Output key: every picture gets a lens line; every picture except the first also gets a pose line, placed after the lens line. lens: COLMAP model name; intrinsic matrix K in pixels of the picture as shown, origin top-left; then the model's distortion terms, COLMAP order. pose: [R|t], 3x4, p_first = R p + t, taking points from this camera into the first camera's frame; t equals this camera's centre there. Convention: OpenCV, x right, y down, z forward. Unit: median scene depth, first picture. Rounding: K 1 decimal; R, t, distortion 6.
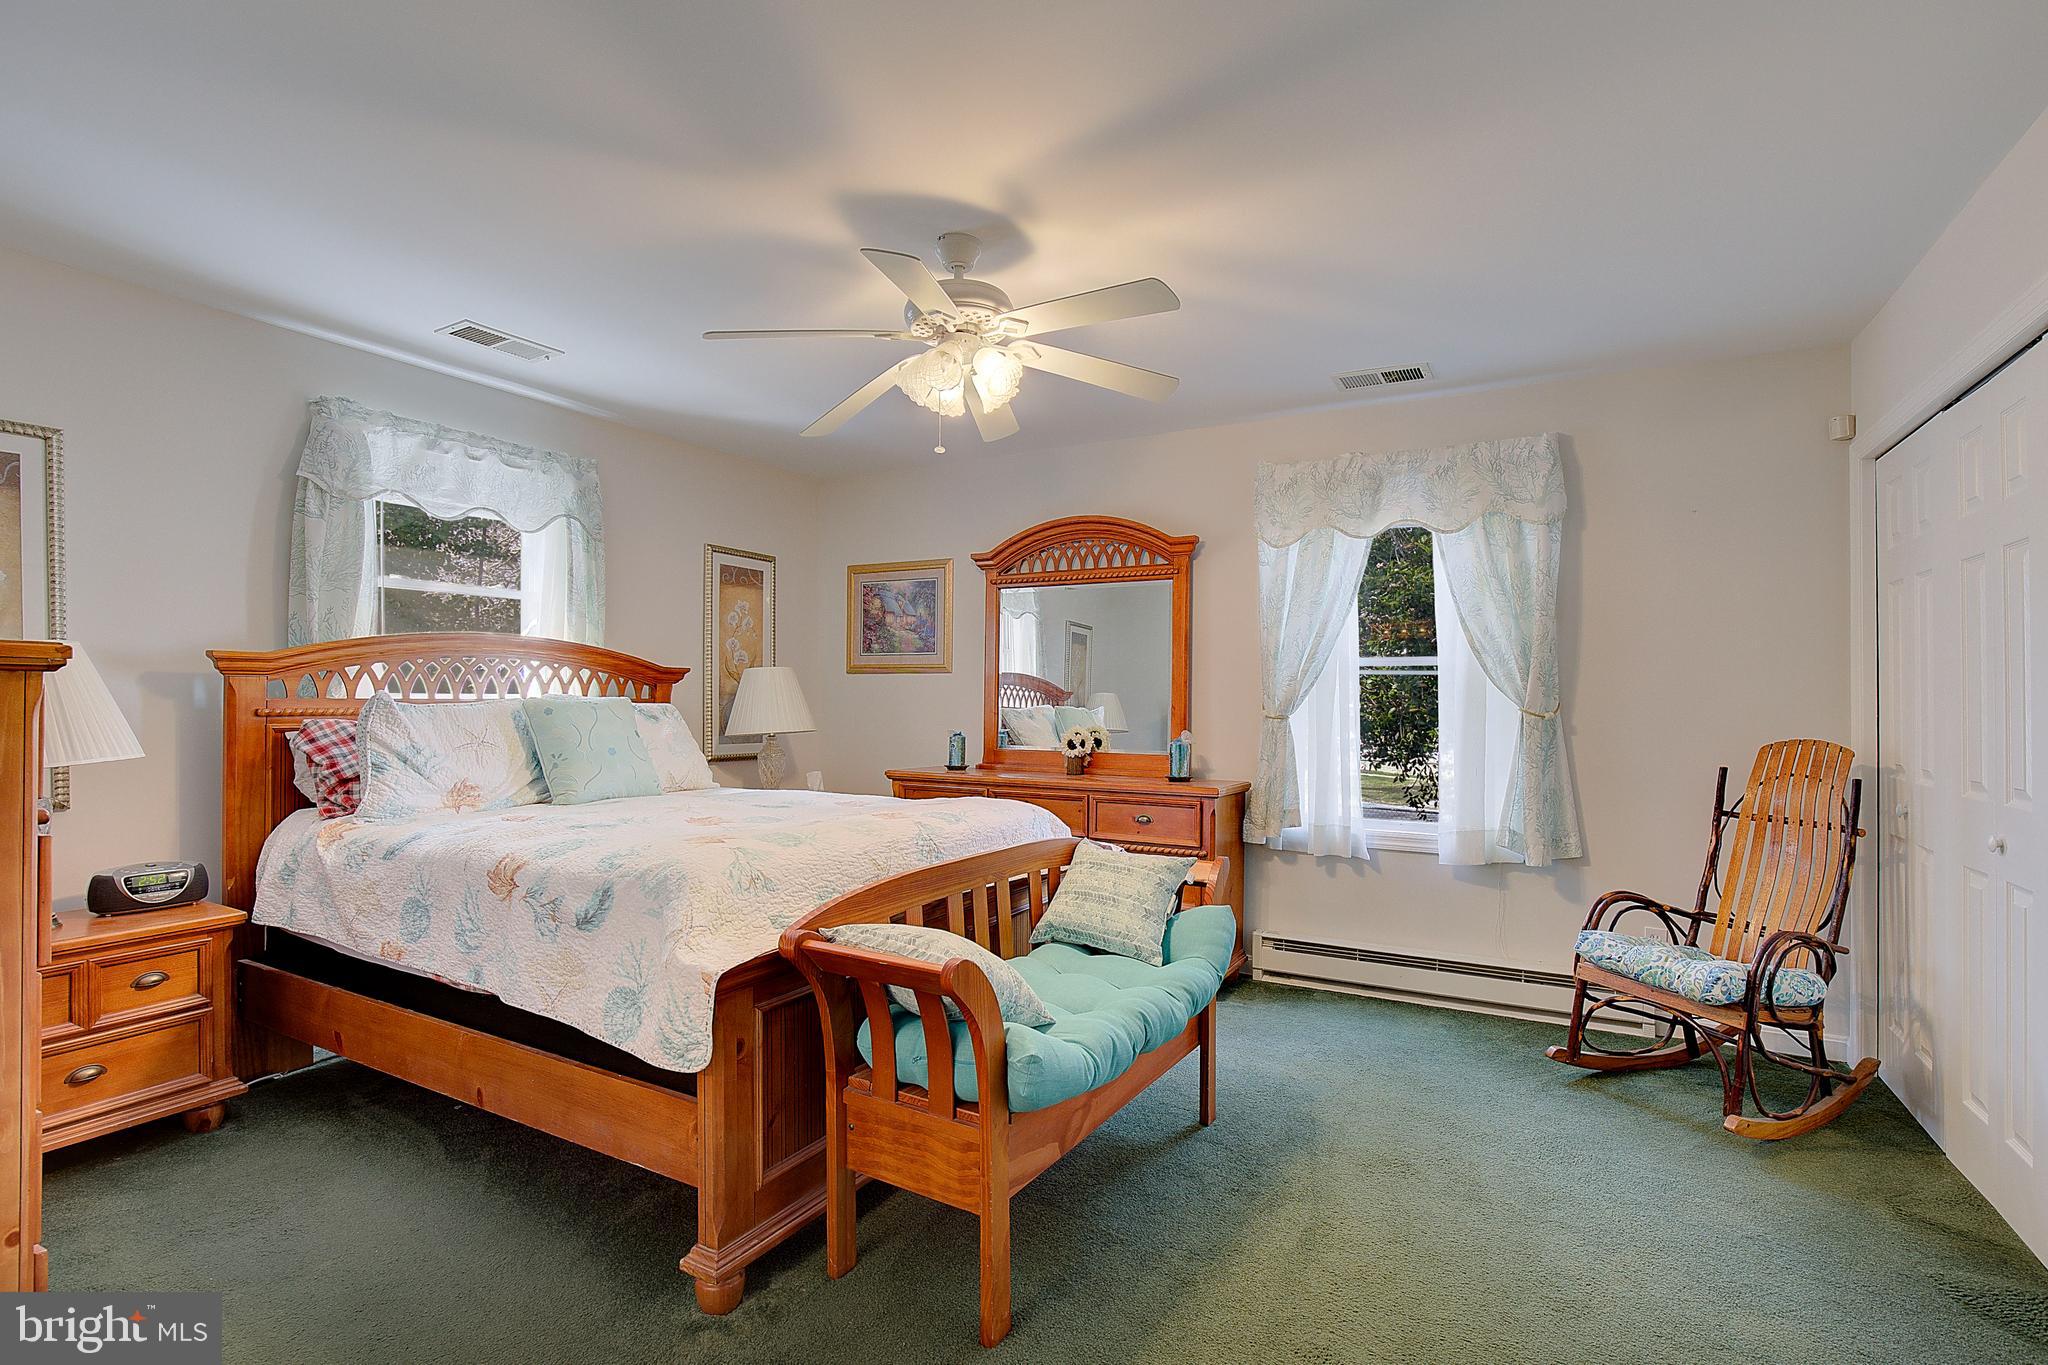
lens RADIAL K [[934.8, 0, 1086.8], [0, 934.8, 689.4], [0, 0, 1]] dist [-0.000939, 0.000107]
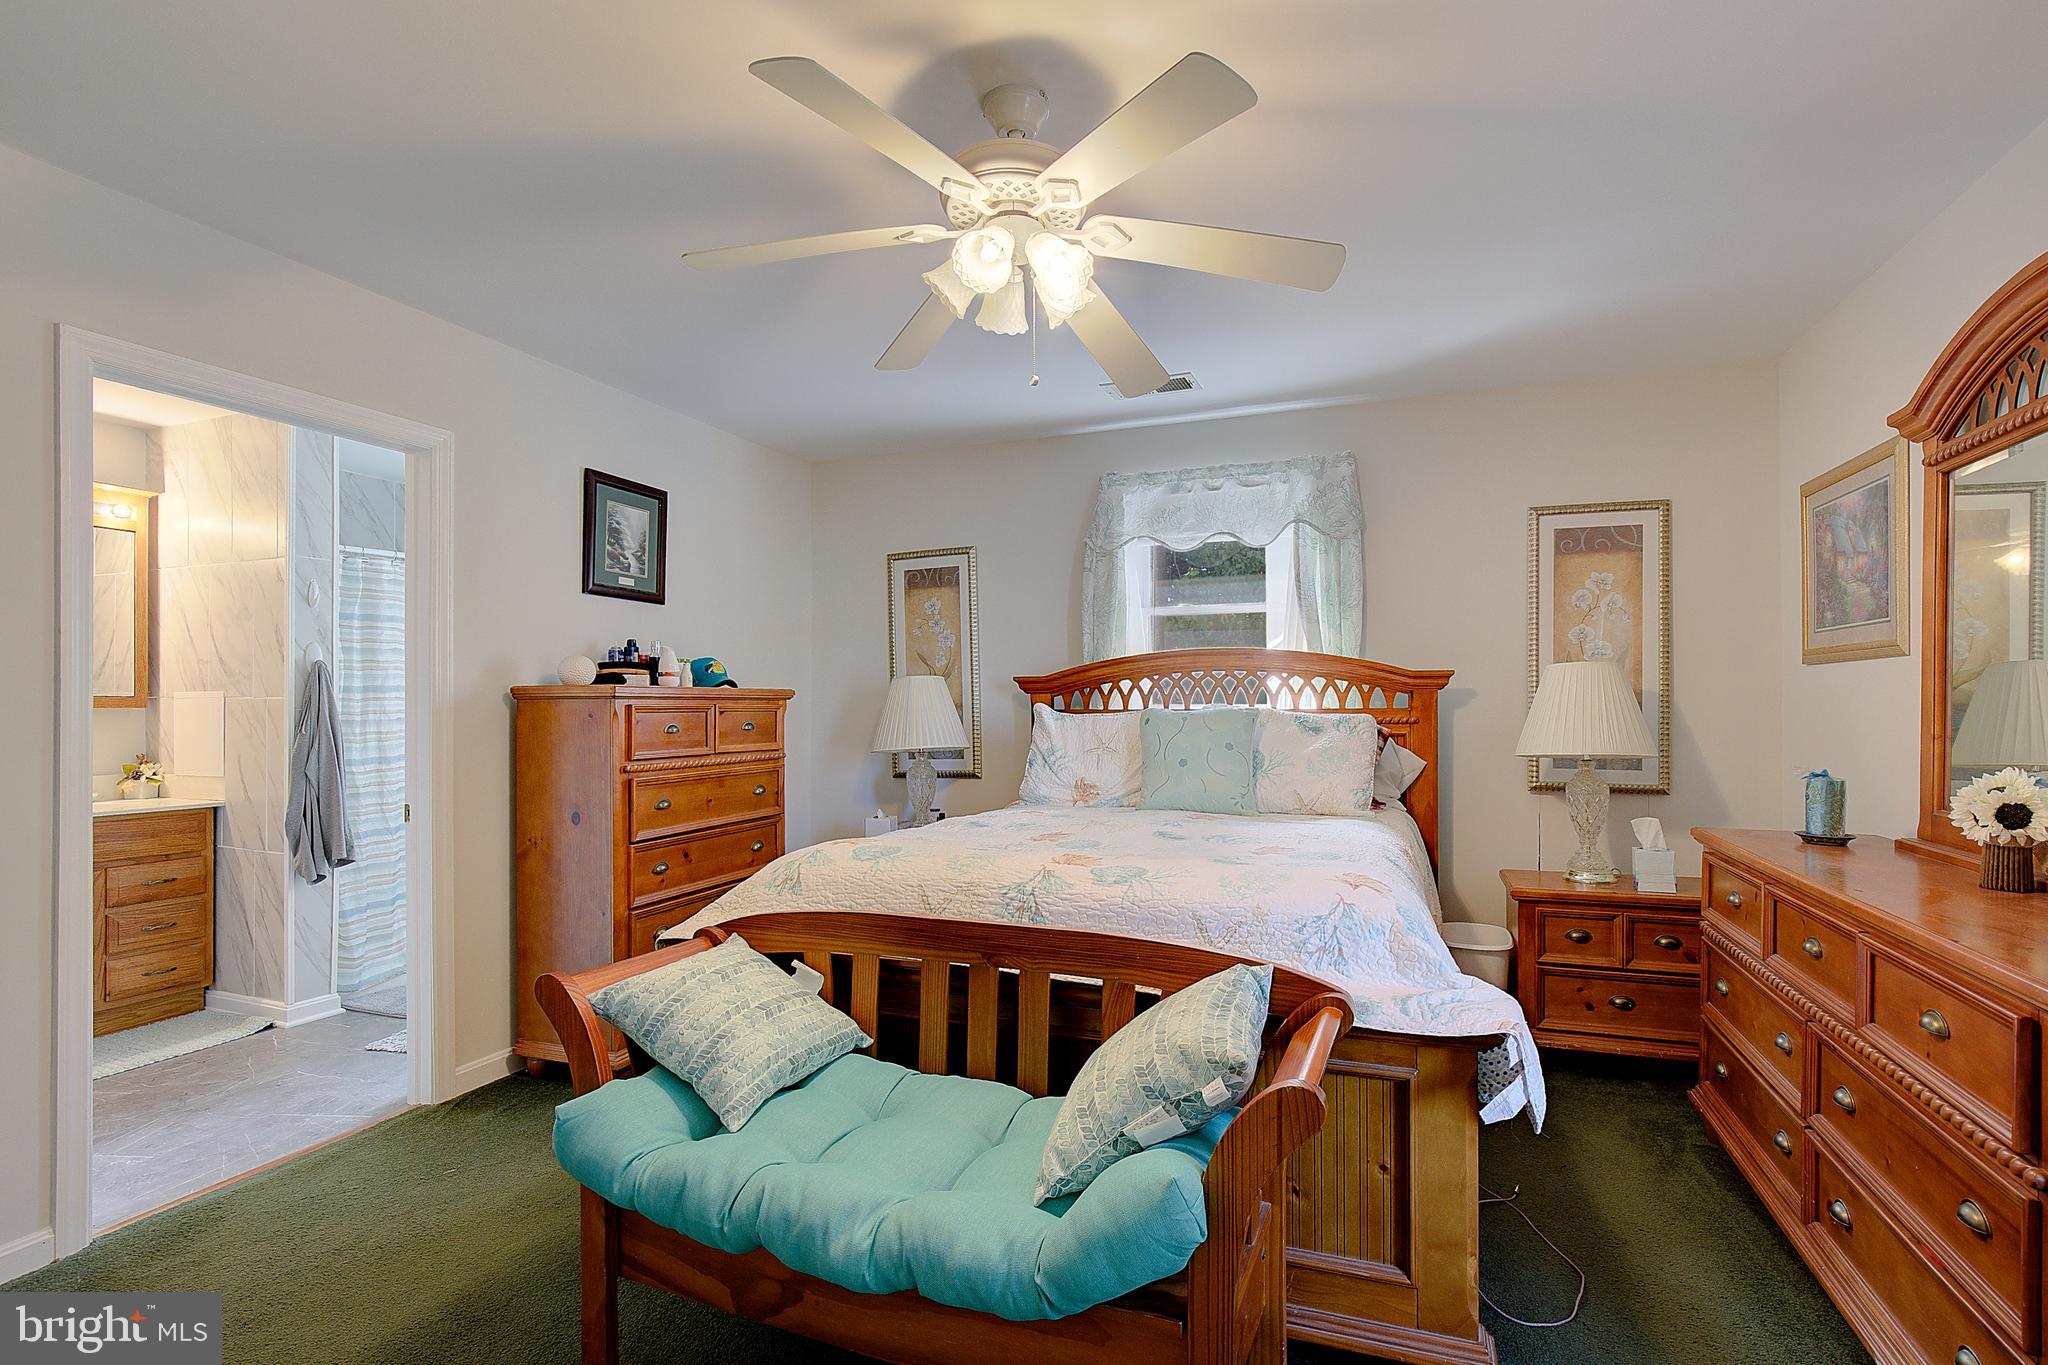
lens RADIAL K [[966.8, 0, 1040.5], [0, 966.8, 691.3], [0, 0, 1]] dist [-0.015012, 0.000780]
pose [[0.123392, -0.019676, -0.992163, 0.388053], [0.013358, 0.999746, -0.018165, 0.006273], [0.992268, -0.011012, 0.123624, 0.583631]]
